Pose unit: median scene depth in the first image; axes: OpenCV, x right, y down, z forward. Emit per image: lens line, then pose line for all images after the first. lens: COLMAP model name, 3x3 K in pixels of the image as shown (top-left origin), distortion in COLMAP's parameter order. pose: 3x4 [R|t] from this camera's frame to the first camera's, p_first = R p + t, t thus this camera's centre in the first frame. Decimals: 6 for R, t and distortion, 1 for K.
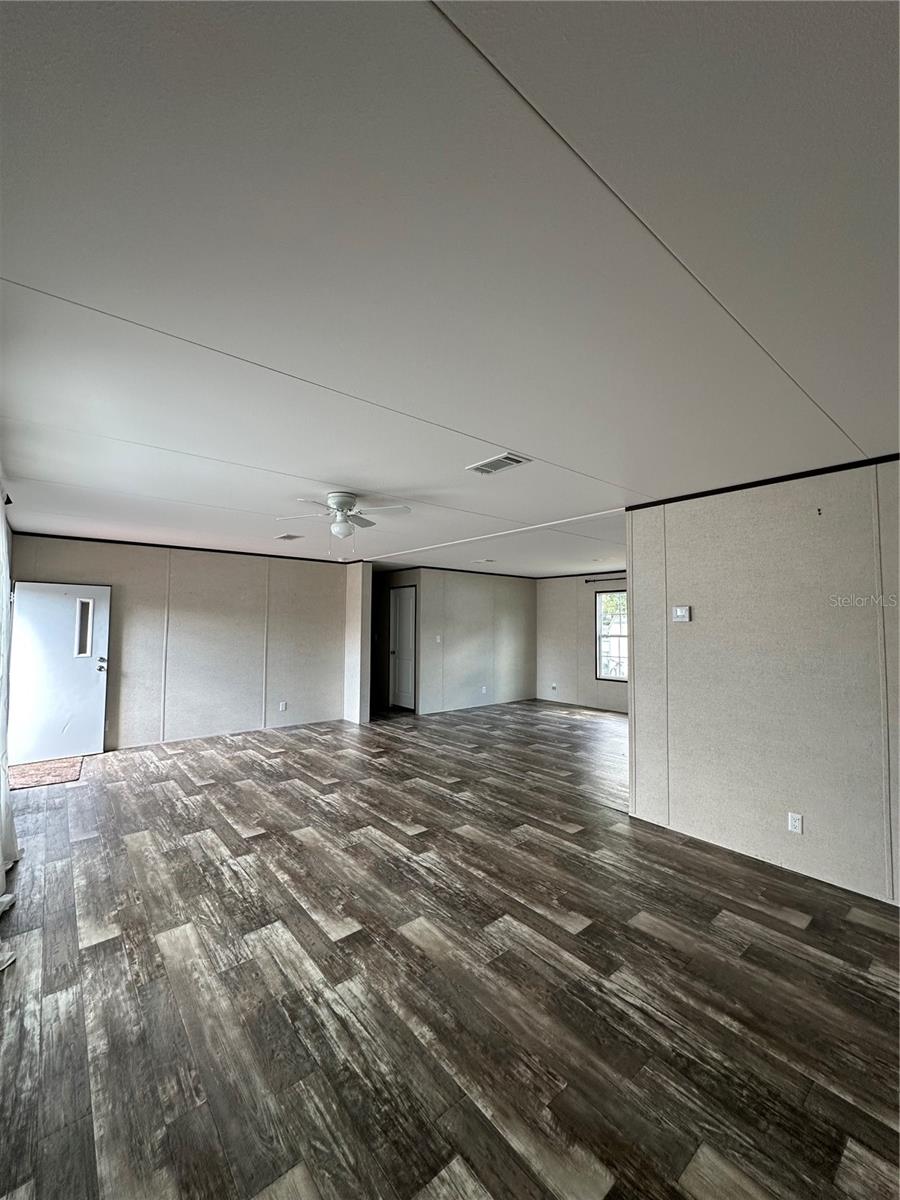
lens RADIAL K [[475.5, 0, 450.9], [0, 475.5, 561.5], [0, 0, 1]] dist [-0.001300, 0.000523]
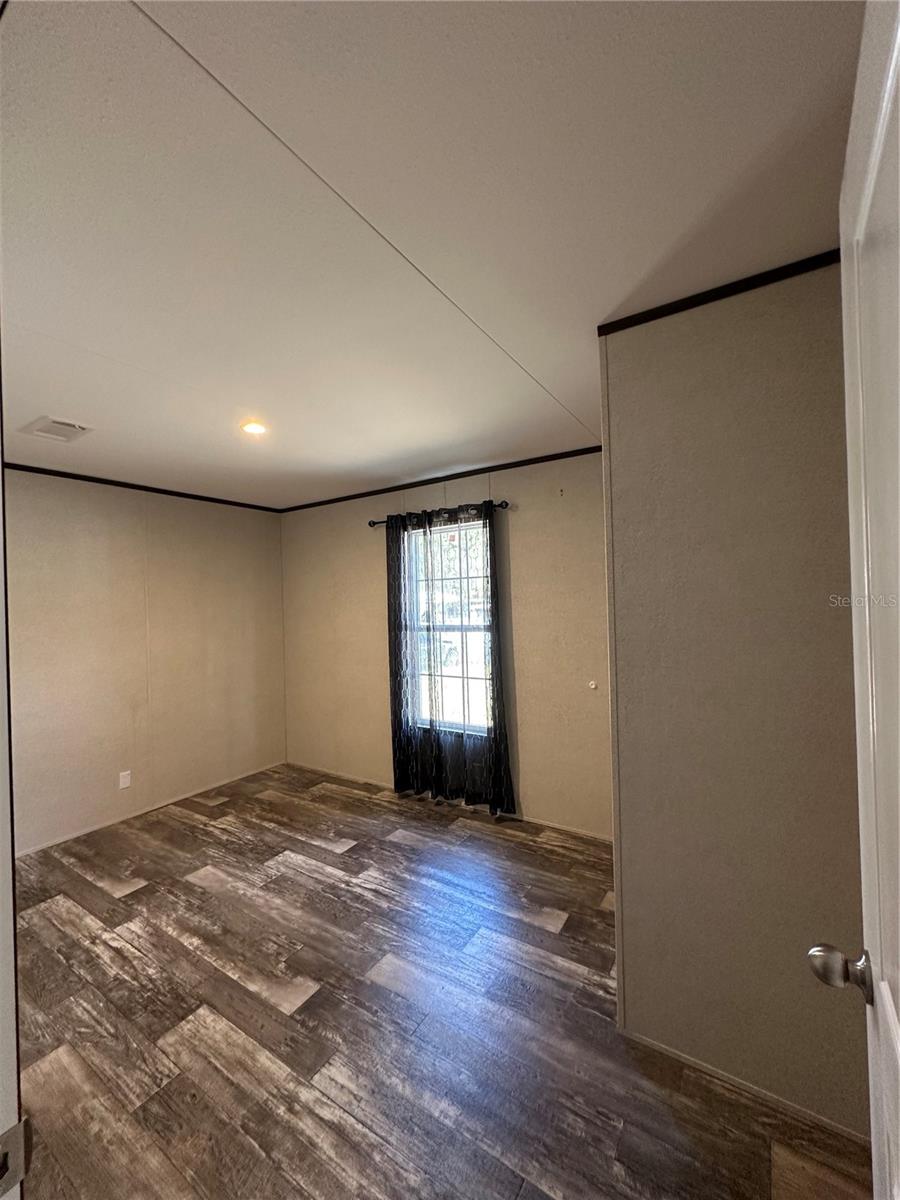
lens RADIAL K [[475.5, 0, 446.5], [0, 475.5, 598.2], [0, 0, 1]] dist [-0.001300, 0.000523]
pose [[0.955525, -0.028094, 0.293570, -0.182228], [-0.003424, 0.994329, 0.106297, 0.027893], [-0.294891, -0.102574, 0.950009, 0.218274]]
